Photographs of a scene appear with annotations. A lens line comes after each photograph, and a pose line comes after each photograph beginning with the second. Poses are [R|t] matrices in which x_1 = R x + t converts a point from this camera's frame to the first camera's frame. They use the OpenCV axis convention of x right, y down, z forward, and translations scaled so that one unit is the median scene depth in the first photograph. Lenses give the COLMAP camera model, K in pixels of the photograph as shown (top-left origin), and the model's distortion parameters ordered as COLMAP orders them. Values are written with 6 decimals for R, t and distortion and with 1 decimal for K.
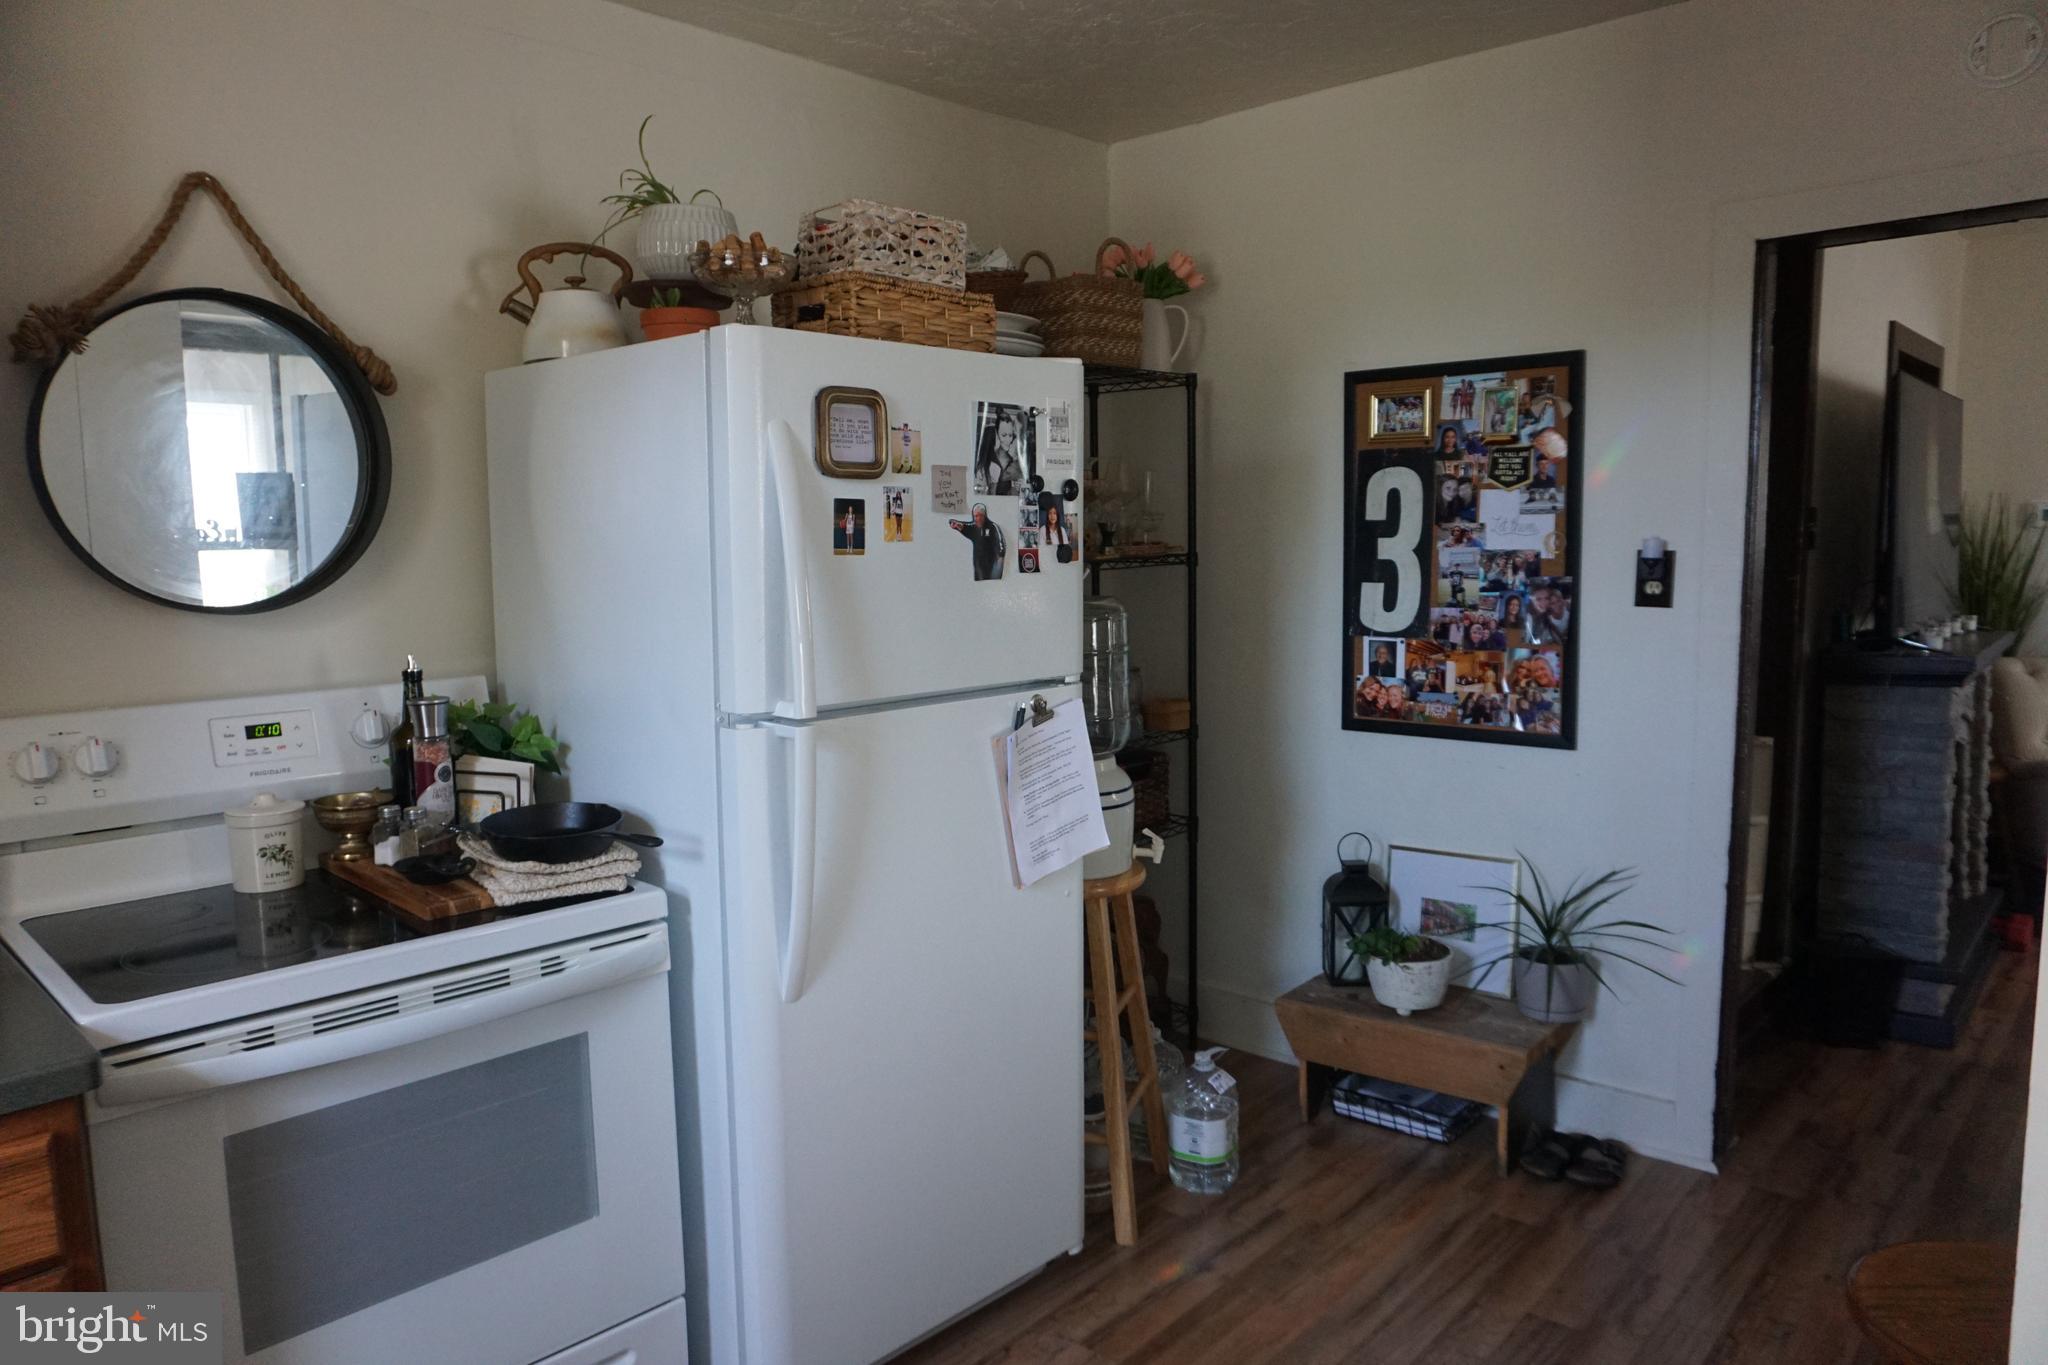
lens RADIAL K [[1398.8, 0, 1023.6], [0, 1398.8, 686.1], [0, 0, 1]] dist [-0.047640, 0.032594]
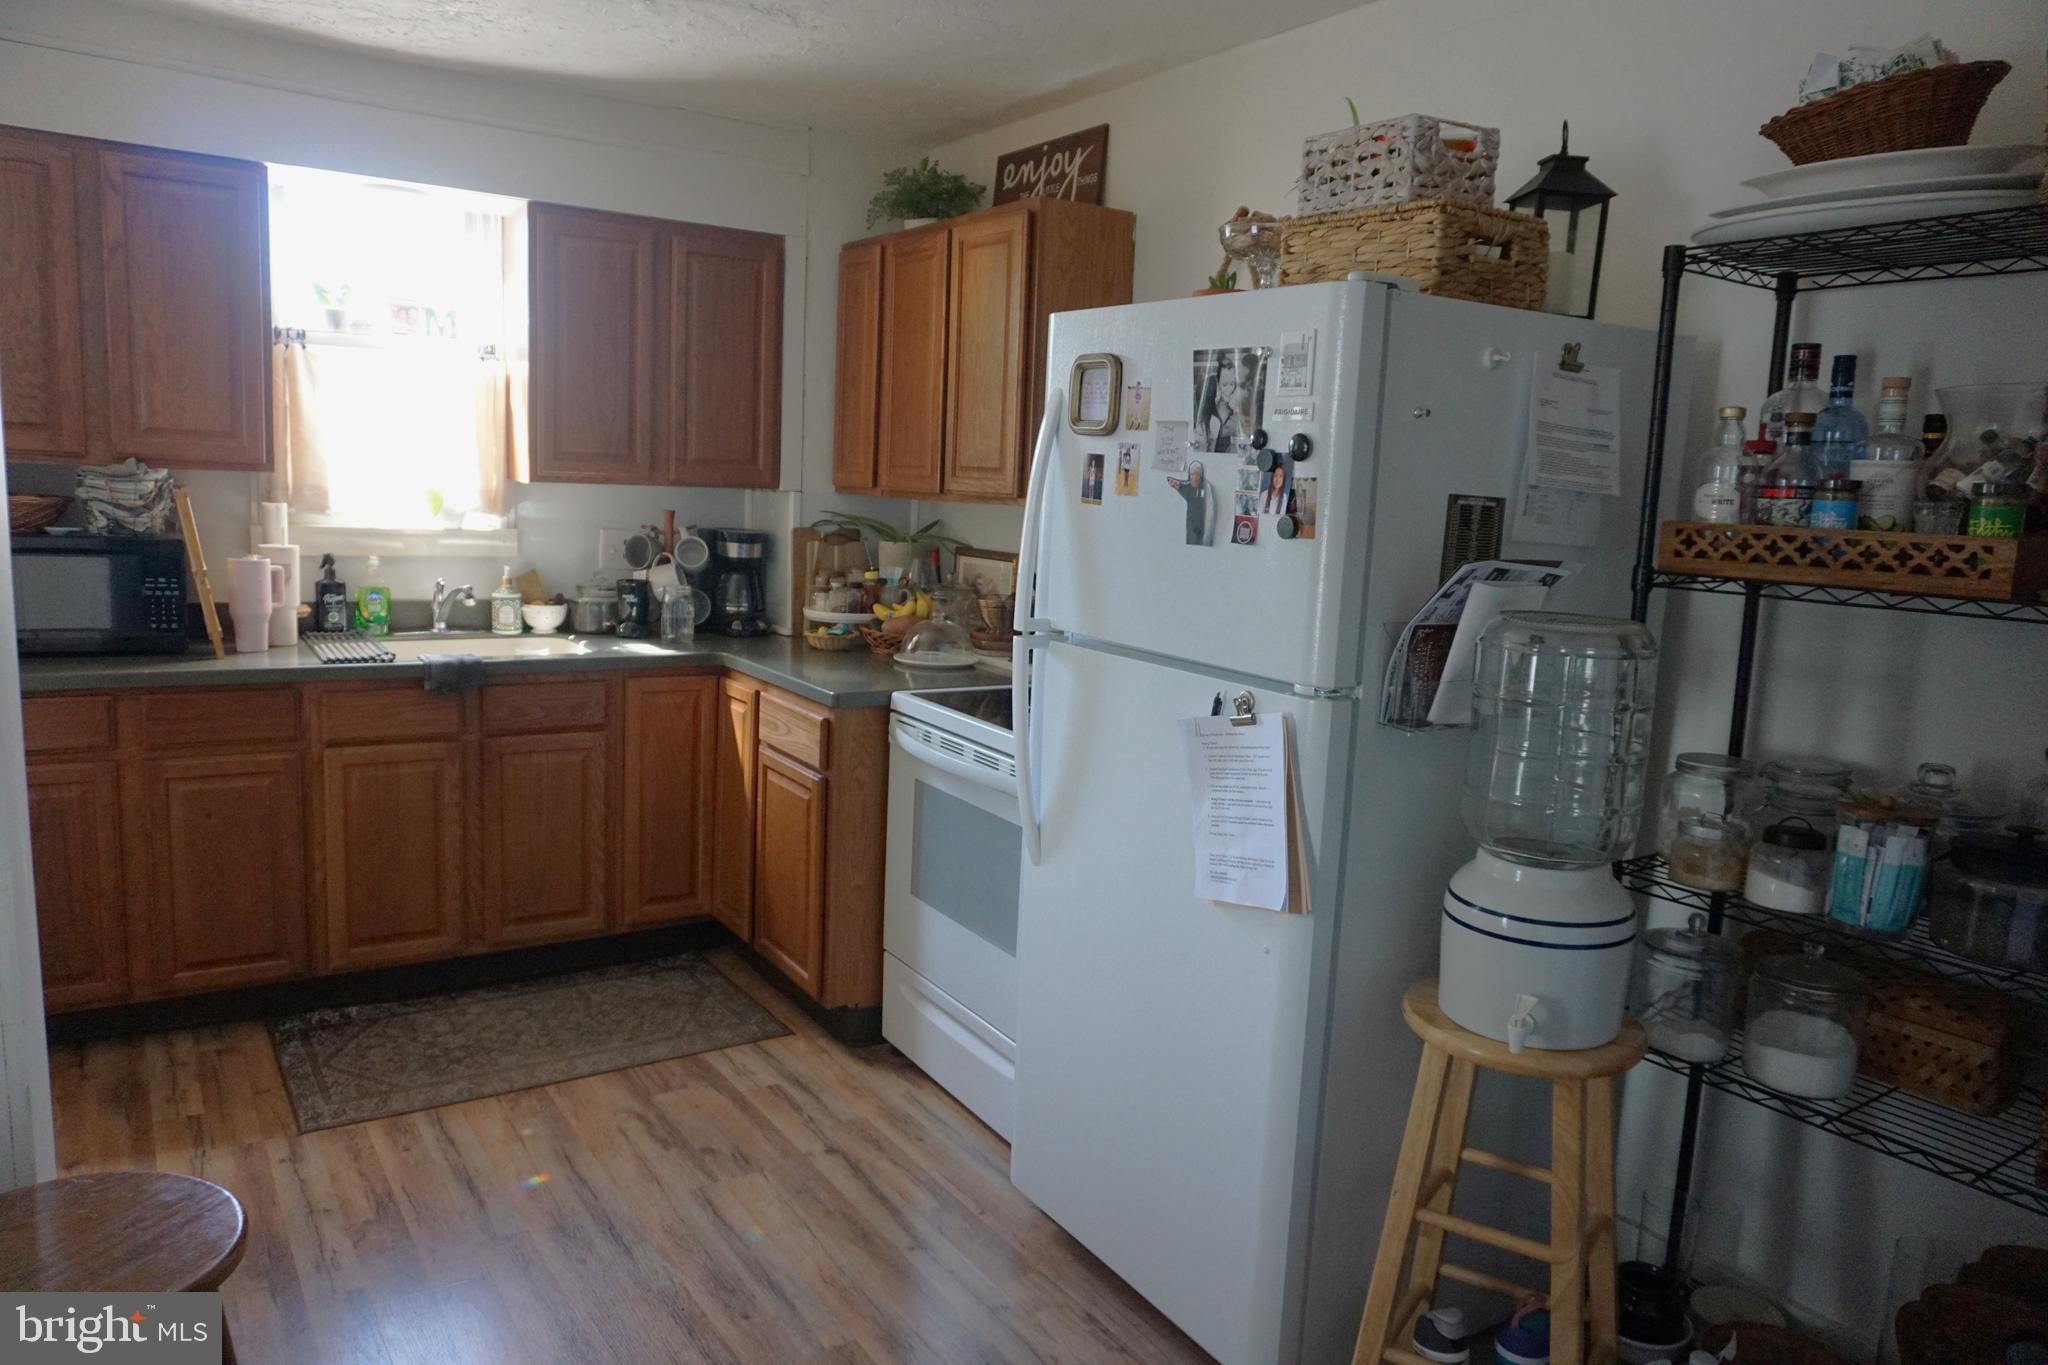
lens RADIAL K [[1398.8, 0, 1023.7], [0, 1398.8, 677.4], [0, 0, 1]] dist [-0.047640, 0.032594]
pose [[-0.250398, 0.147125, -0.956899, 0.884066], [-0.150062, 0.970542, 0.188491, -0.146250], [0.956442, 0.190792, -0.220944, 1.103102]]
